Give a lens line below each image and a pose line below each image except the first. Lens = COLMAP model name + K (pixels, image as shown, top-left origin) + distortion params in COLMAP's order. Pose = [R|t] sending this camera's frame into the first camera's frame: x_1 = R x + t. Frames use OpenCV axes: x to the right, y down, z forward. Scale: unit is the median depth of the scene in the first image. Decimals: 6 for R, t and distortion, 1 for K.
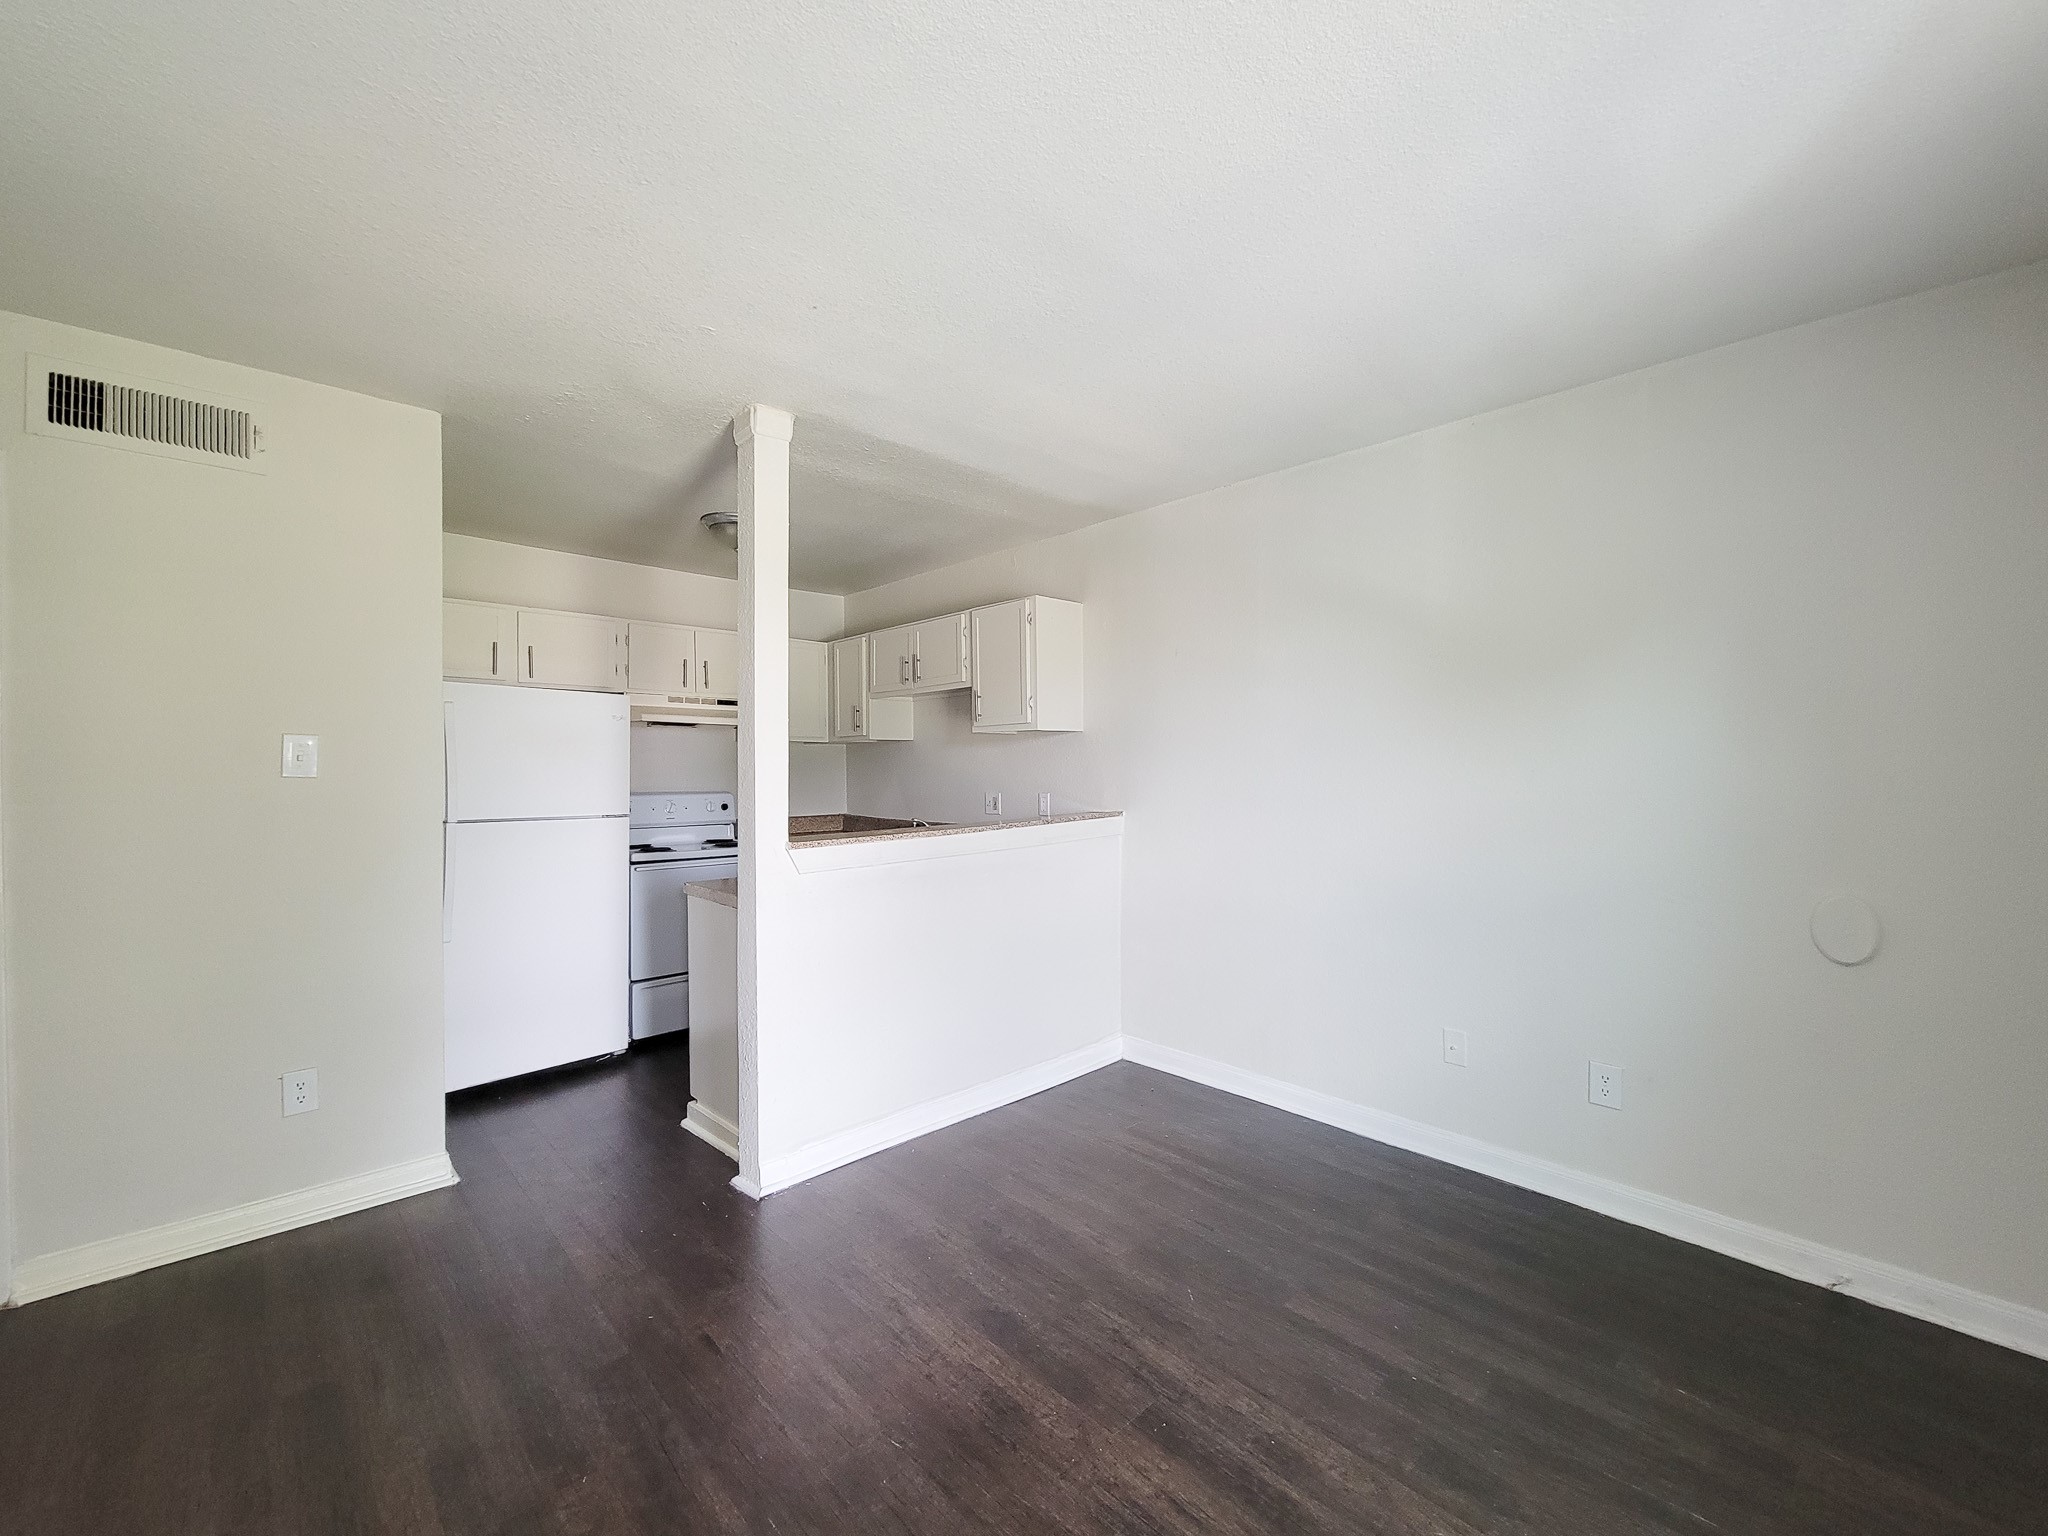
lens RADIAL K [[840.8, 0, 1014.3], [0, 840.8, 769.1], [0, 0, 1]] dist [0.001850, -0.000934]
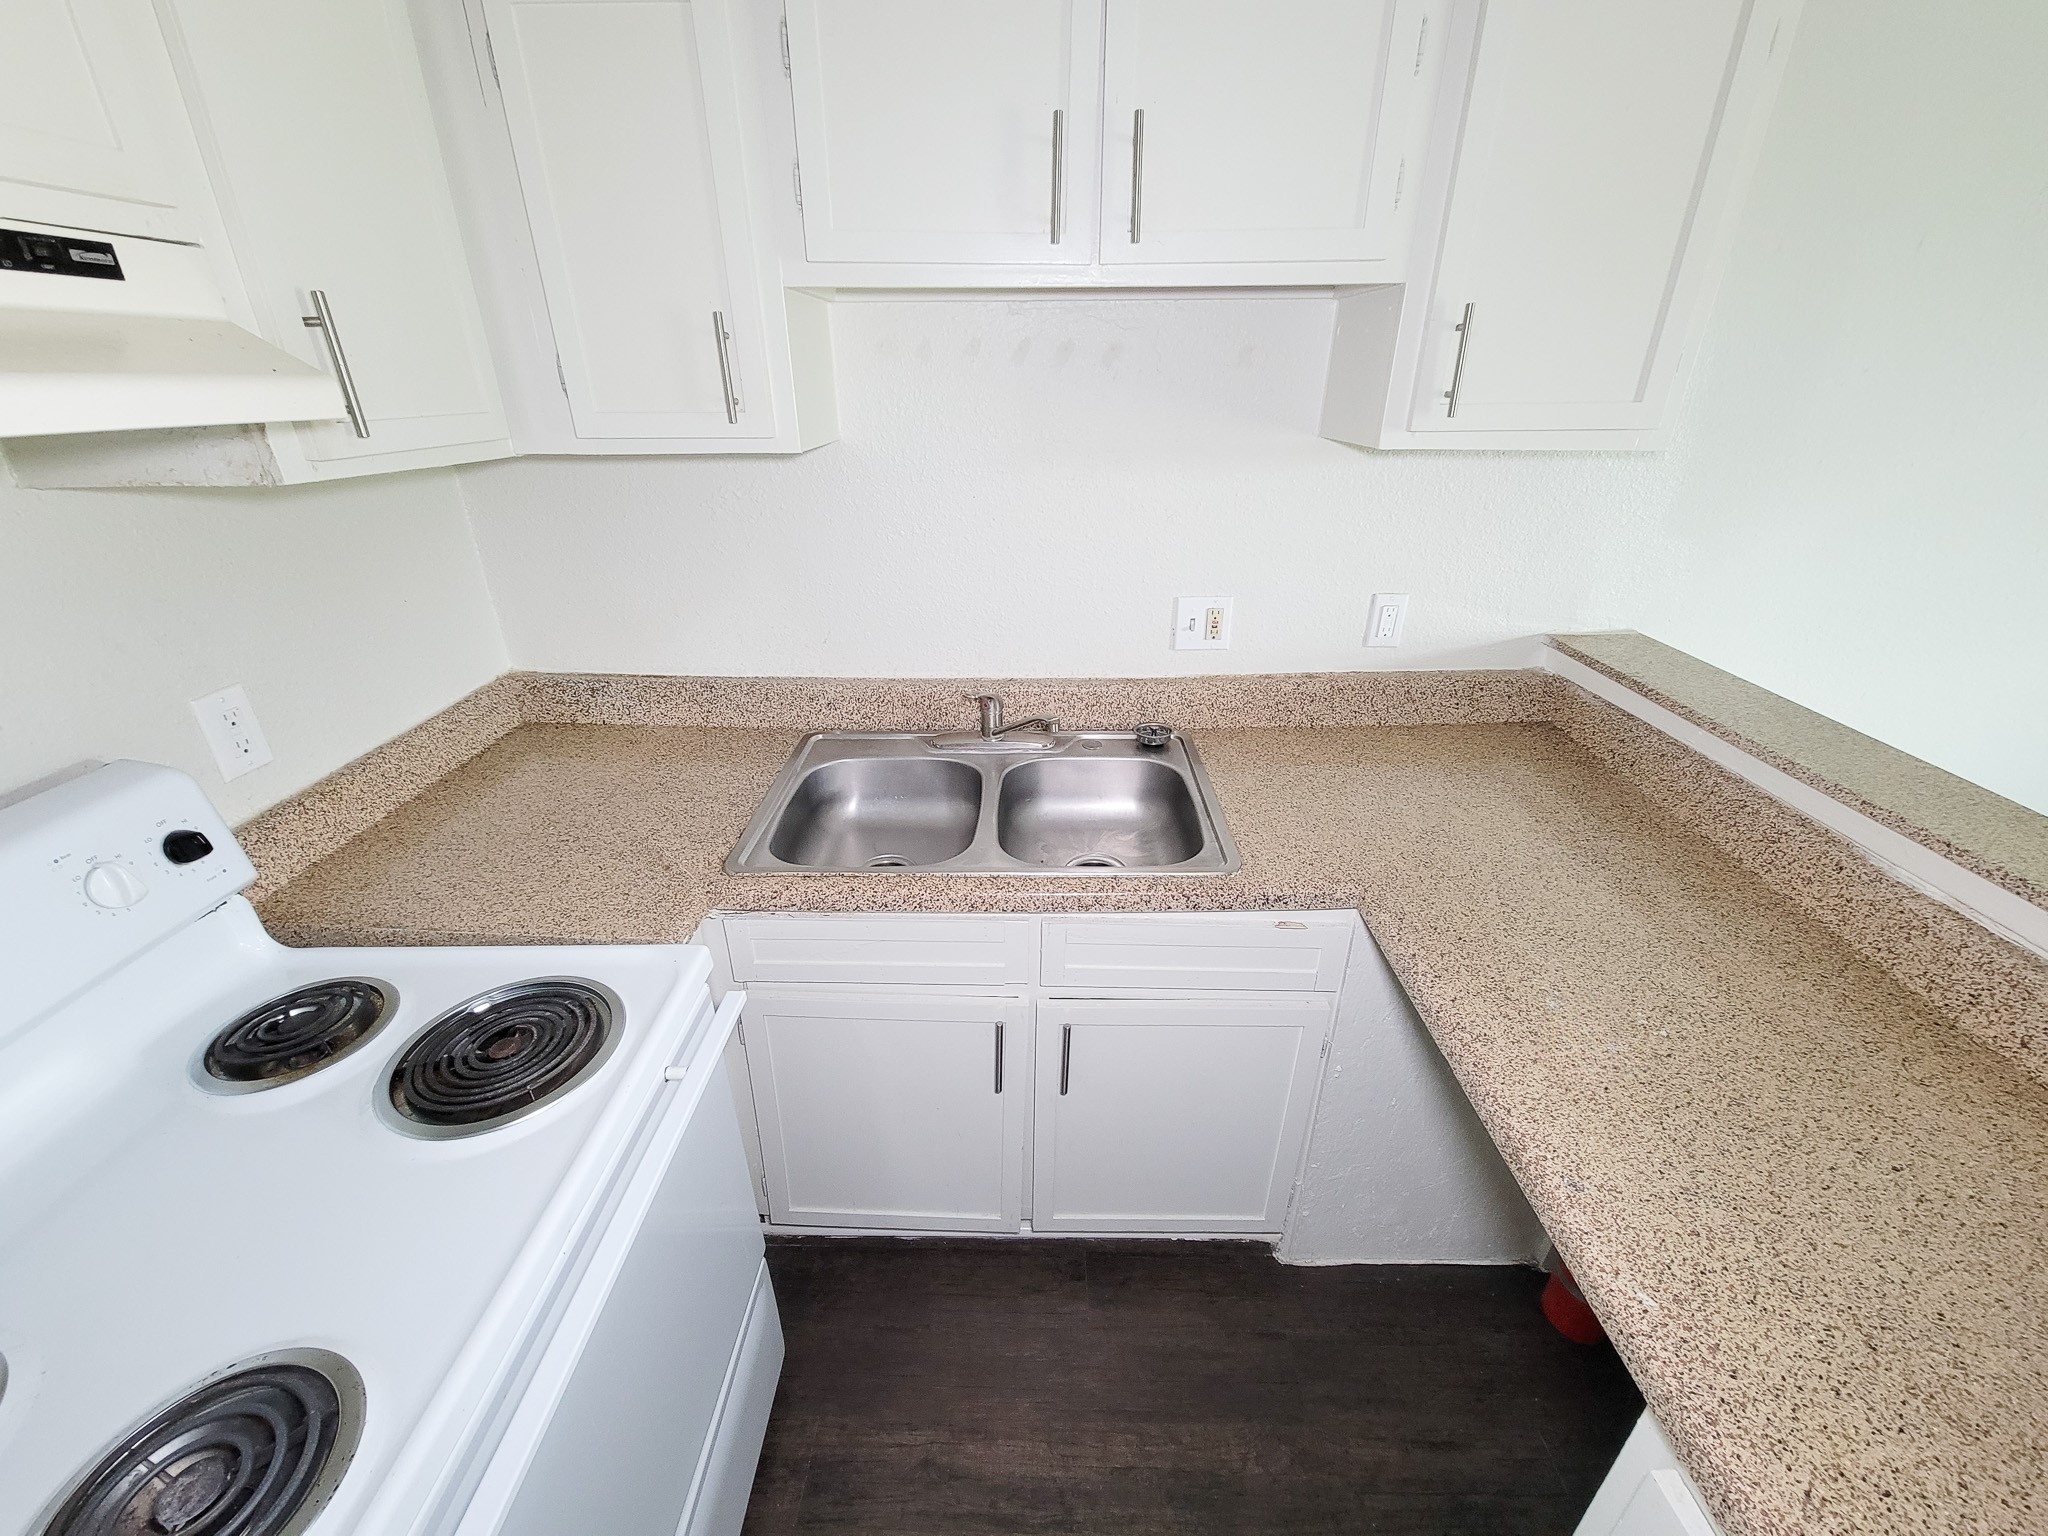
lens RADIAL K [[840.8, 0, 1024.2], [0, 840.8, 733.2], [0, 0, 1]] dist [0.001850, -0.000934]
pose [[0.694131, -0.271790, 0.666567, -0.677584], [-0.007346, 0.923260, 0.384105, -0.117536], [-0.719811, -0.271516, 0.638867, 1.510141]]
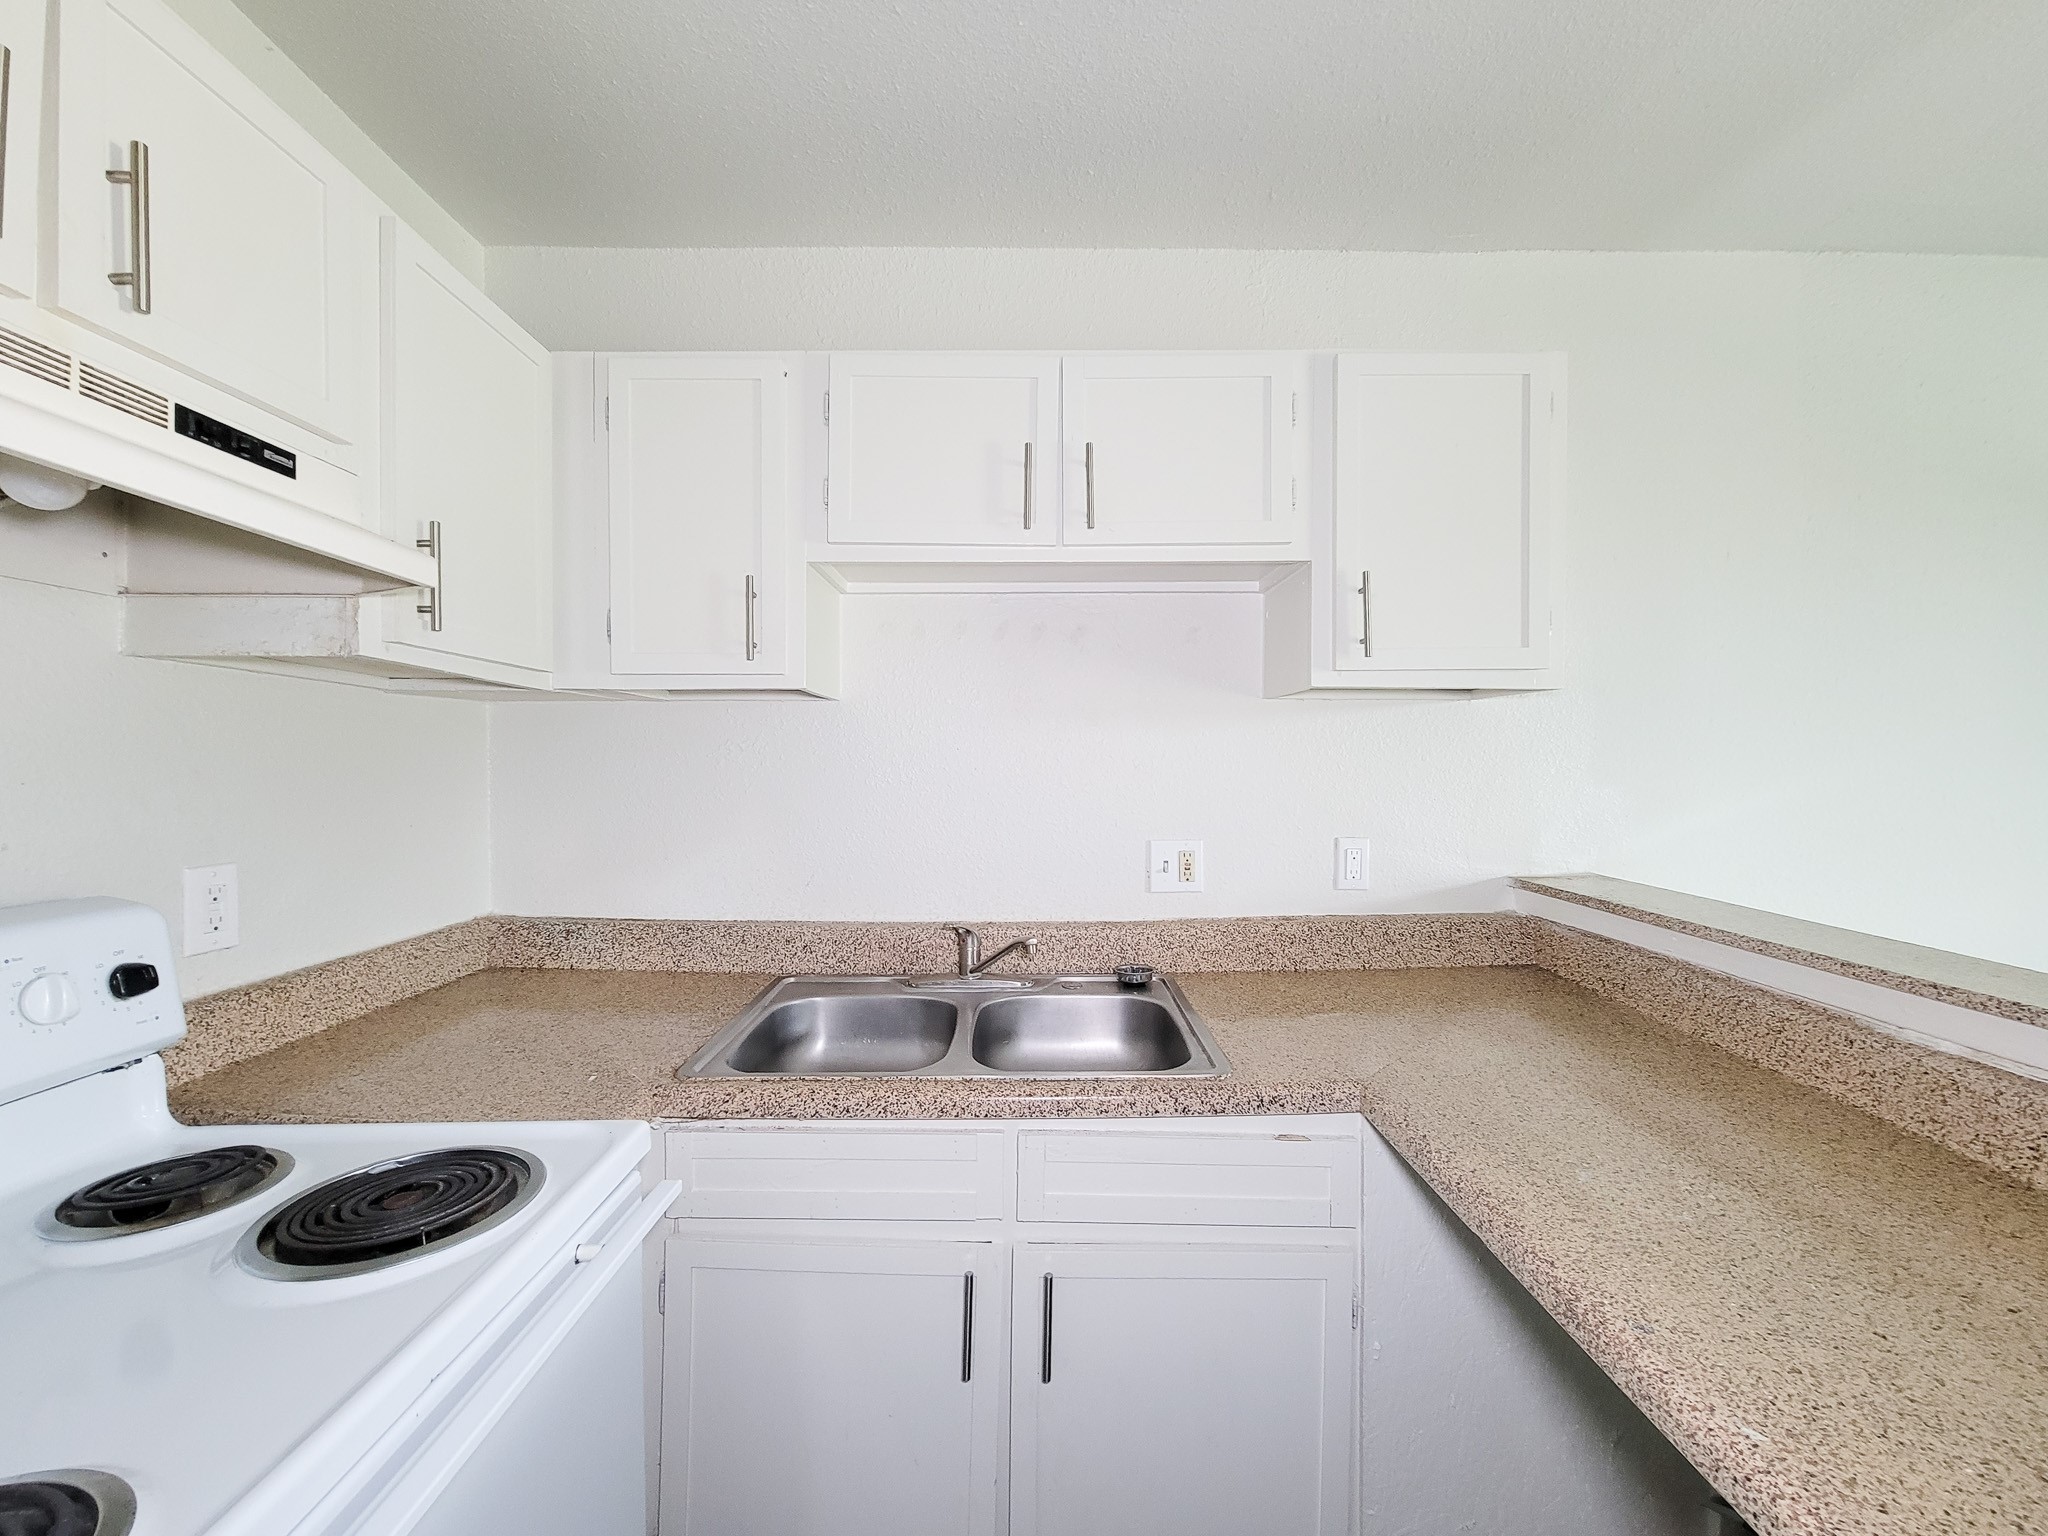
lens RADIAL K [[840.8, 0, 1018.3], [0, 840.8, 728.0], [0, 0, 1]] dist [0.001850, -0.000934]
pose [[0.687387, 0.038605, 0.725264, -0.707601], [-0.008861, 0.998958, -0.044775, -0.012089], [-0.726237, 0.024352, 0.687013, 1.470992]]
